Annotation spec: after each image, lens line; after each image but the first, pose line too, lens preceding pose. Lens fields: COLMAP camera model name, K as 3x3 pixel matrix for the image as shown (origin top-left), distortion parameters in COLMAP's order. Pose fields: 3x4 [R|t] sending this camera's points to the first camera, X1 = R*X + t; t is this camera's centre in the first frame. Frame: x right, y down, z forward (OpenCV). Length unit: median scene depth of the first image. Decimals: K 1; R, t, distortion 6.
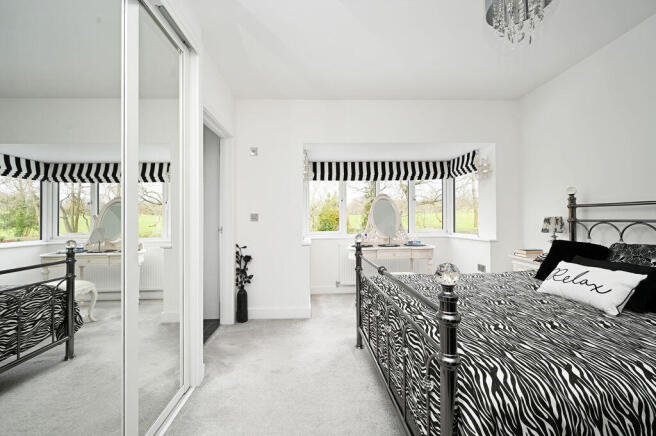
lens RADIAL K [[267.0, 0, 325.9], [0, 267.0, 220.5], [0, 0, 1]] dist [0.000630, 0.014070]
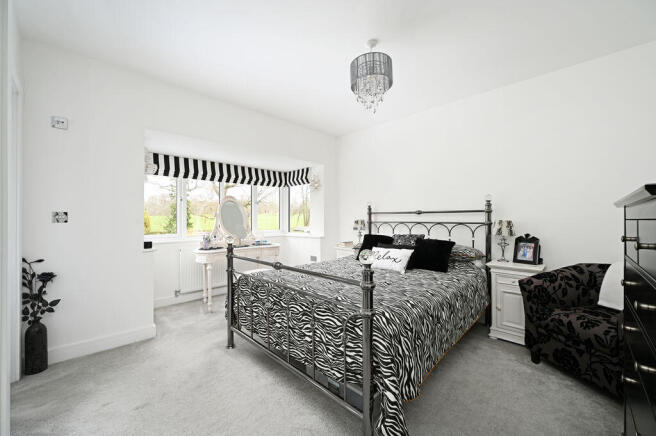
lens RADIAL K [[260.5, 0, 325.5], [0, 260.5, 219.7], [0, 0, 1]] dist [-0.000053, -0.000519]
pose [[0.736696, 0.007321, 0.676185, -0.233780], [-0.000928, 0.999951, -0.009815, 0.001048], [-0.676224, 0.006603, 0.736667, 0.022780]]
